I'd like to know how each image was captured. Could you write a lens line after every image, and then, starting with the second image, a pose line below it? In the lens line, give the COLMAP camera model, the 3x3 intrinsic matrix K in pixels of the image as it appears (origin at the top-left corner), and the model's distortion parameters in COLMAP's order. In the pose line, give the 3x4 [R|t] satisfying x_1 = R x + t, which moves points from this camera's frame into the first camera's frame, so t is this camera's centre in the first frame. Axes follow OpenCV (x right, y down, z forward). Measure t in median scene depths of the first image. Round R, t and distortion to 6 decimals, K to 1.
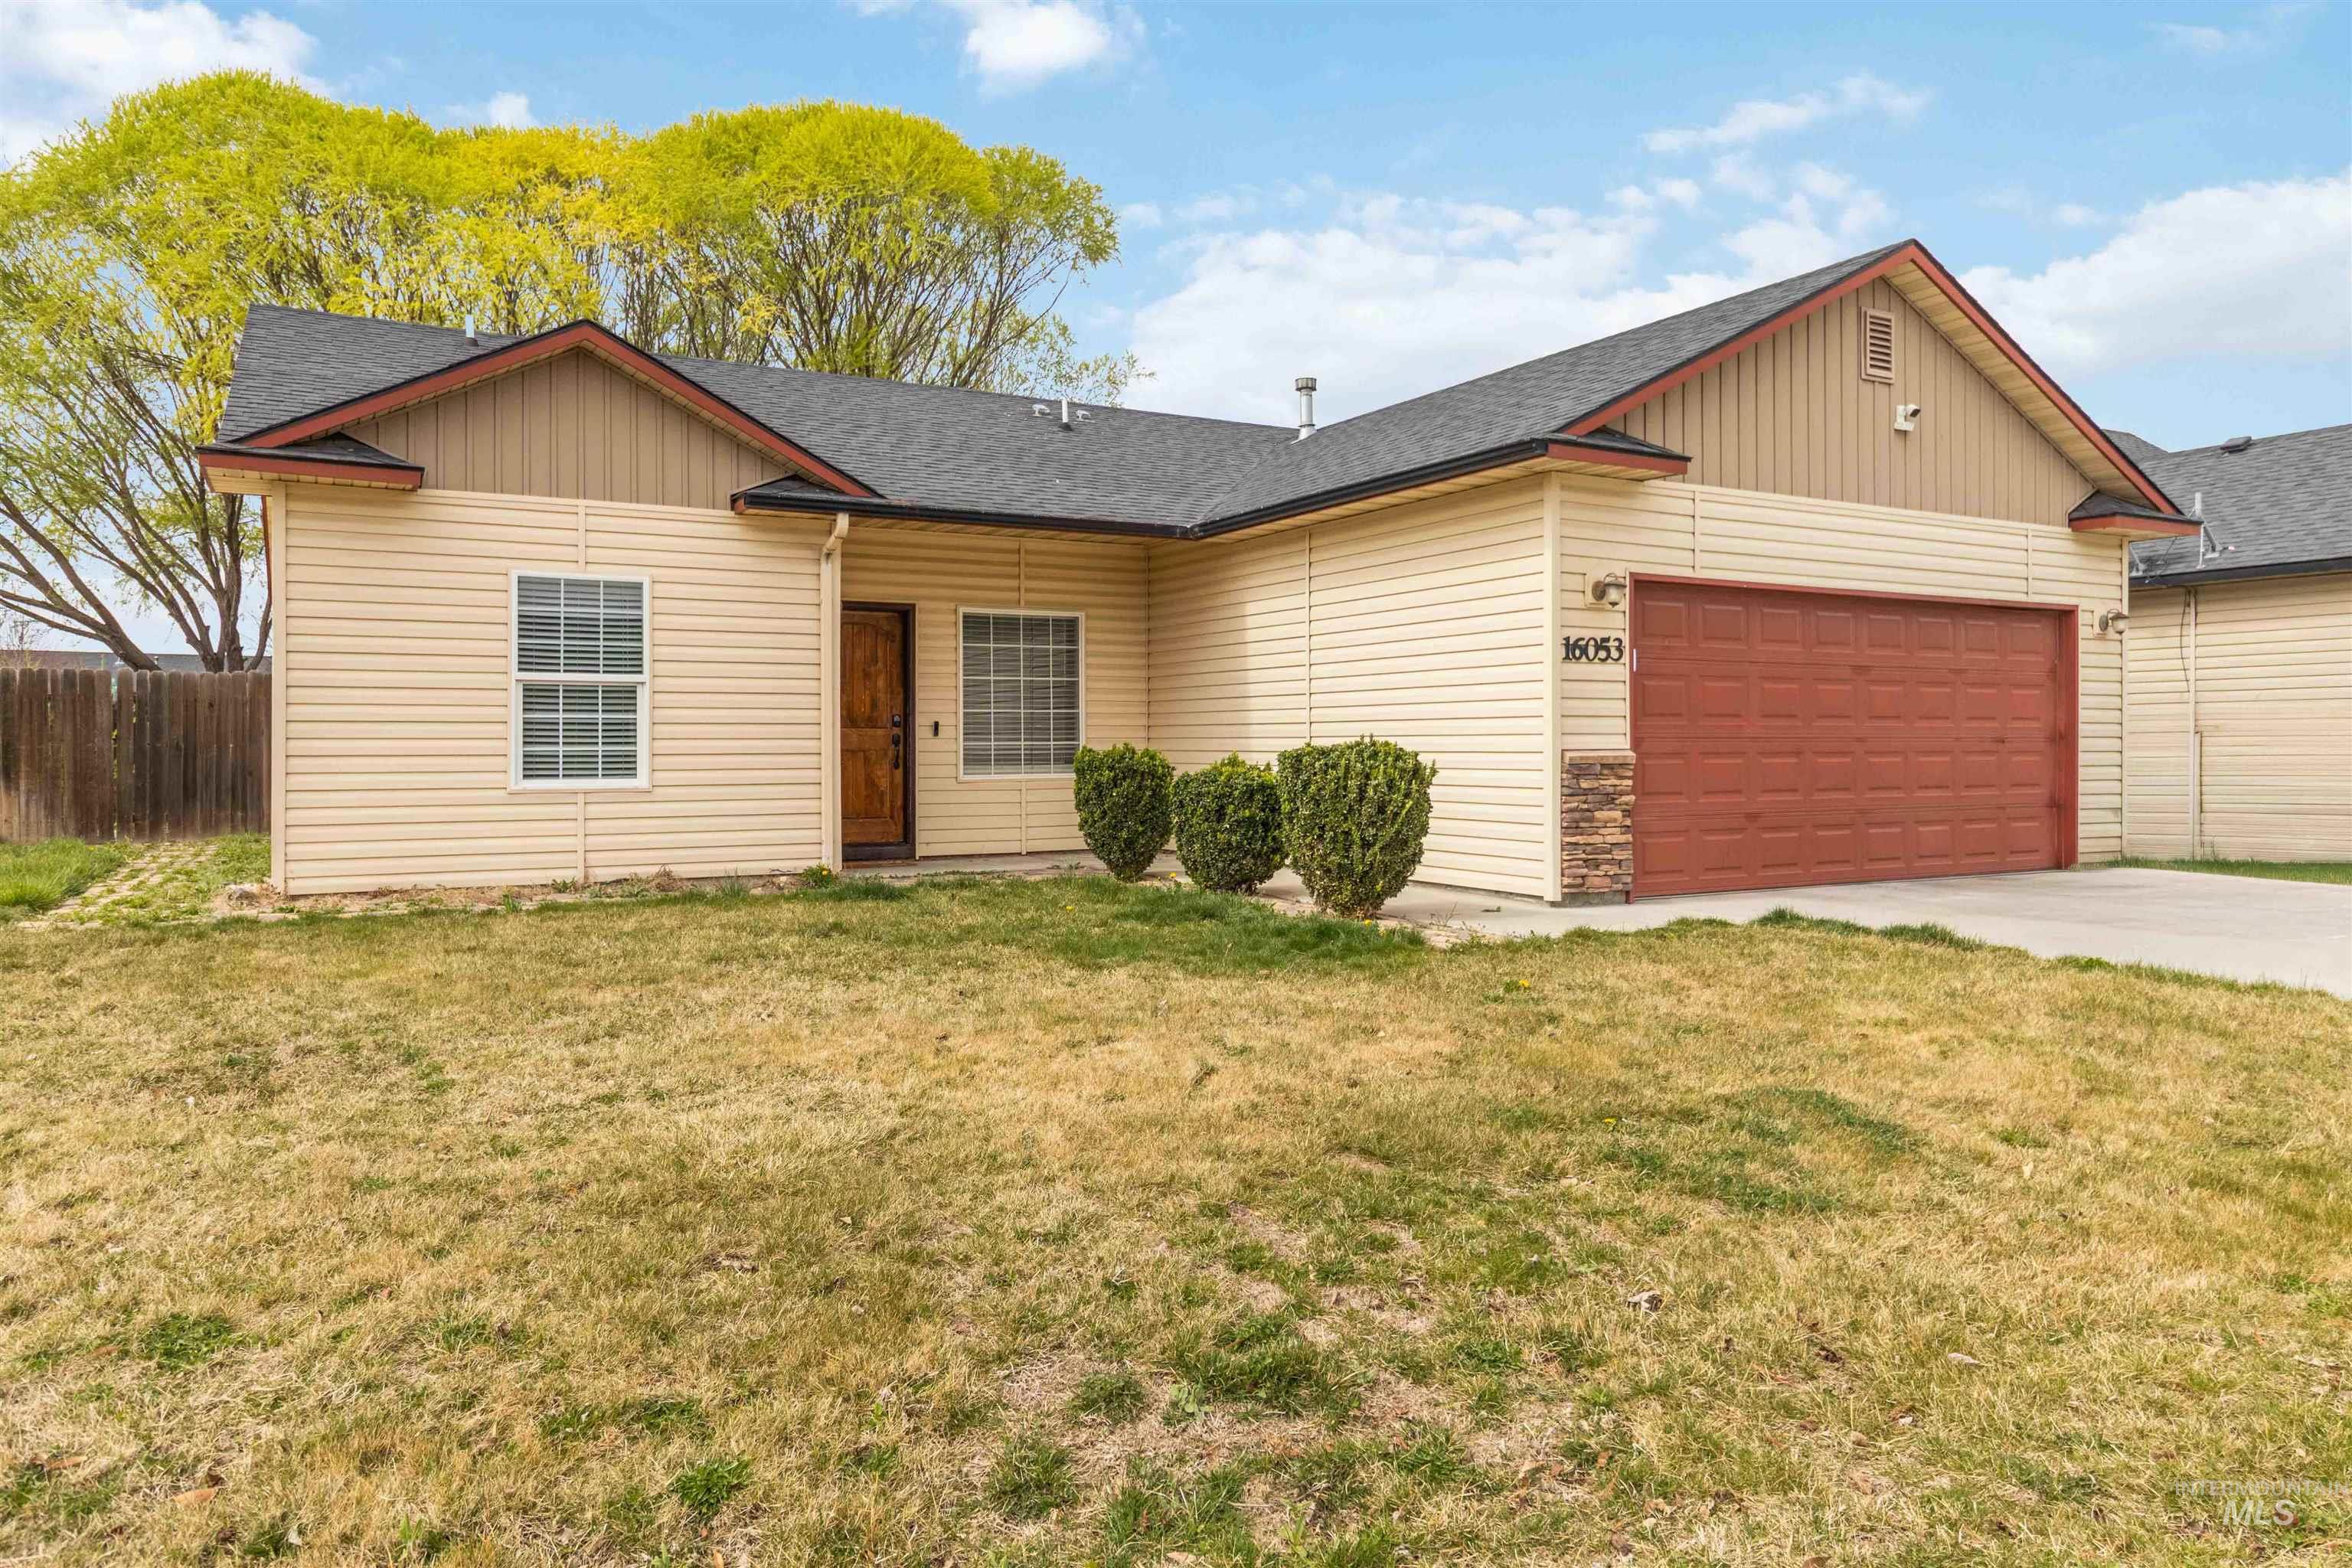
lens RADIAL K [[1576.8, 0, 1177.4], [0, 1576.8, 770.7], [0, 0, 1]] dist [0.004028, 0.001055]
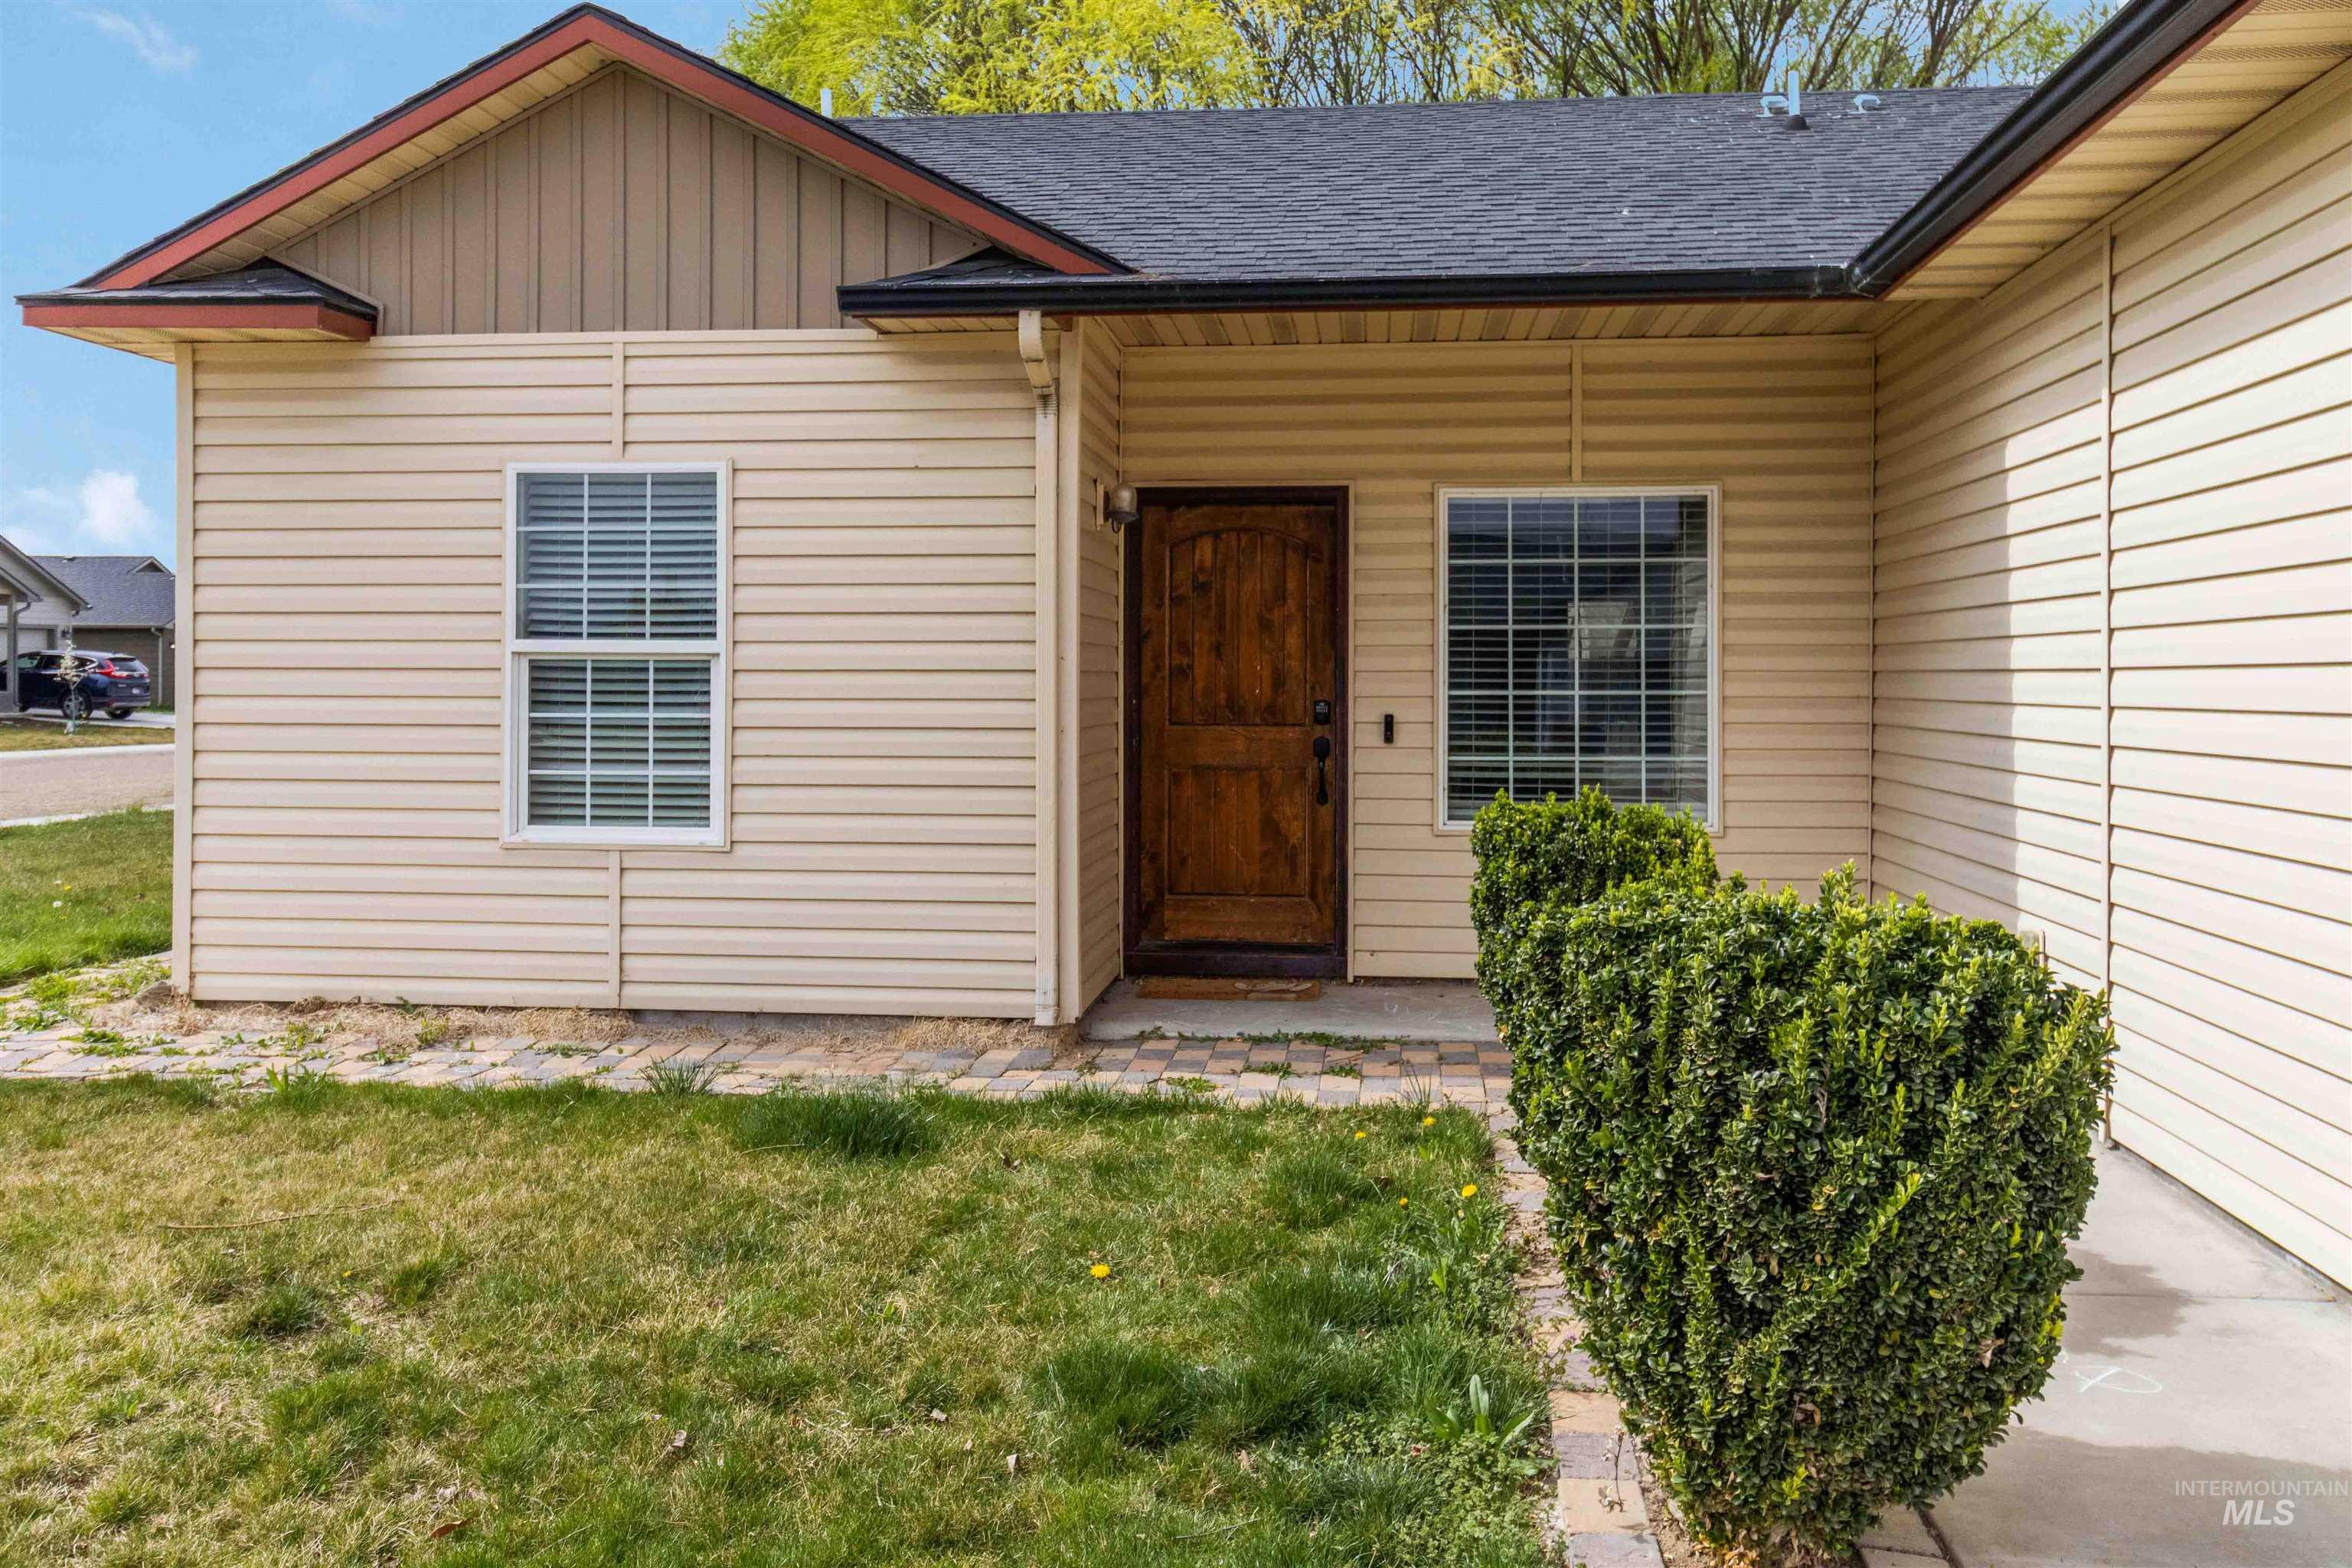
lens RADIAL K [[1894.6, 0, 1187.3], [0, 1894.6, 713.4], [0, 0, 1]] dist [-0.000963, 0.000659]
pose [[0.814269, 0.015293, -0.580287, 0.179518], [-0.013869, 0.999880, 0.006891, -0.041974], [0.580323, 0.002437, 0.814383, 0.554653]]
